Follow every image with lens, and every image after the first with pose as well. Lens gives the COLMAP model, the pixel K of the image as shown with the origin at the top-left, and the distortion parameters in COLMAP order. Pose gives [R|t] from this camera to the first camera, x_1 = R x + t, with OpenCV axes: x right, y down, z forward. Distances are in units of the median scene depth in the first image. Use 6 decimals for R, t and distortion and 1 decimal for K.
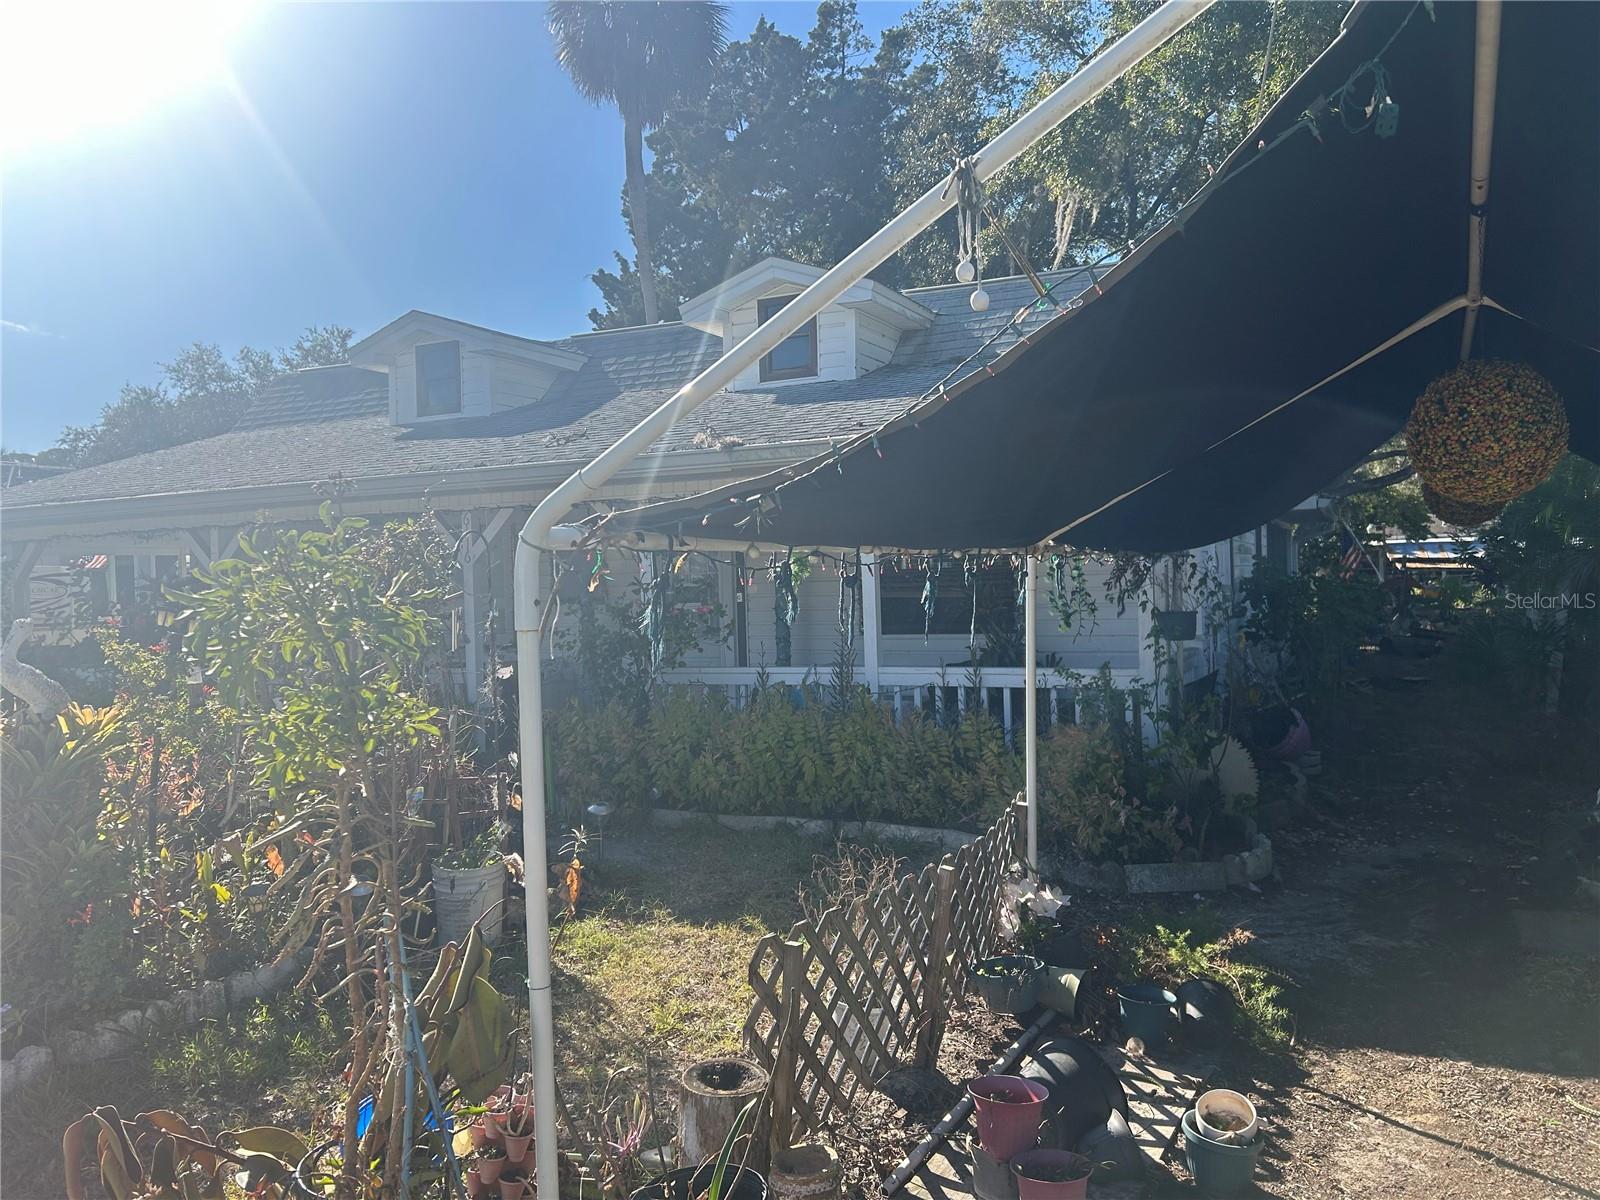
lens RADIAL K [[1203.4, 0, 800.0], [0, 1203.4, 600.0], [0, 0, 1]] dist [0.000862, -0.003165]
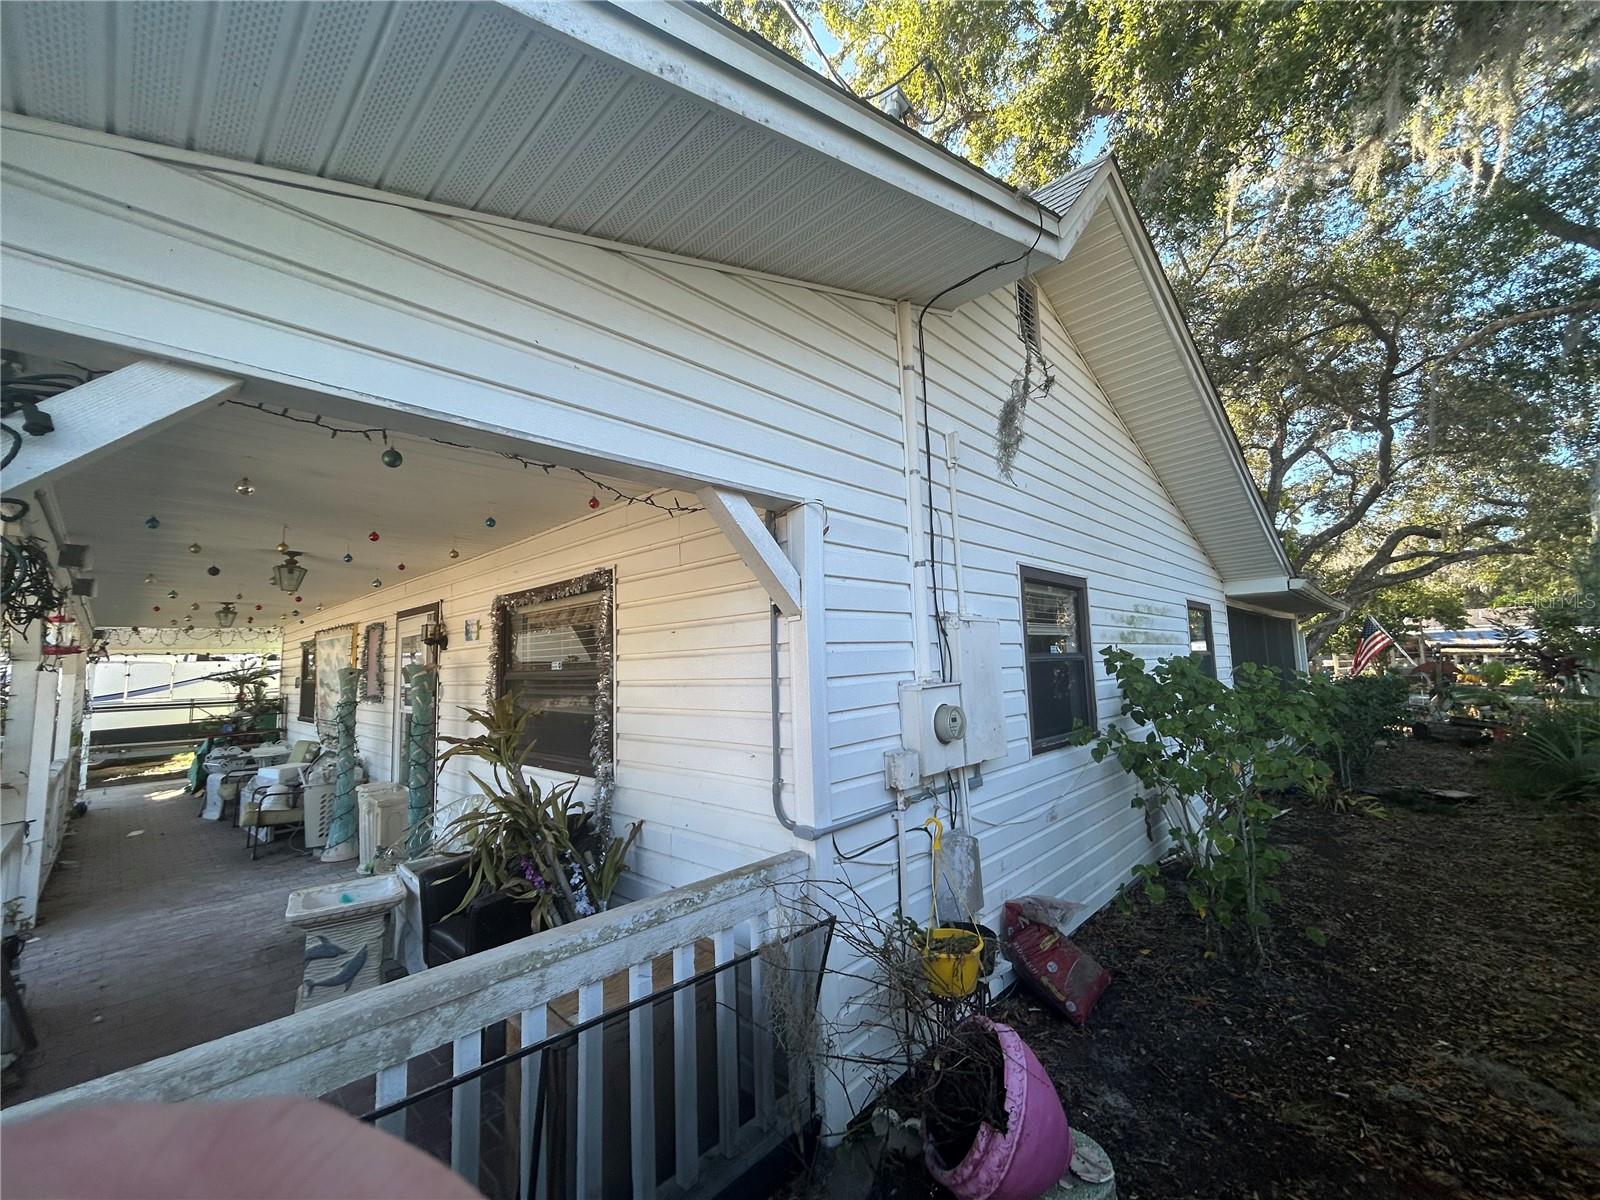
lens RADIAL K [[643.5, 0, 800.0], [0, 643.5, 600.0], [0, 0, 1]] dist [-0.000900, -0.000053]
pose [[0.947781, -0.028579, -0.317640, 0.115572], [-0.005747, 0.994285, -0.106605, -0.008023], [0.318871, 0.102864, 0.942200, 0.215760]]
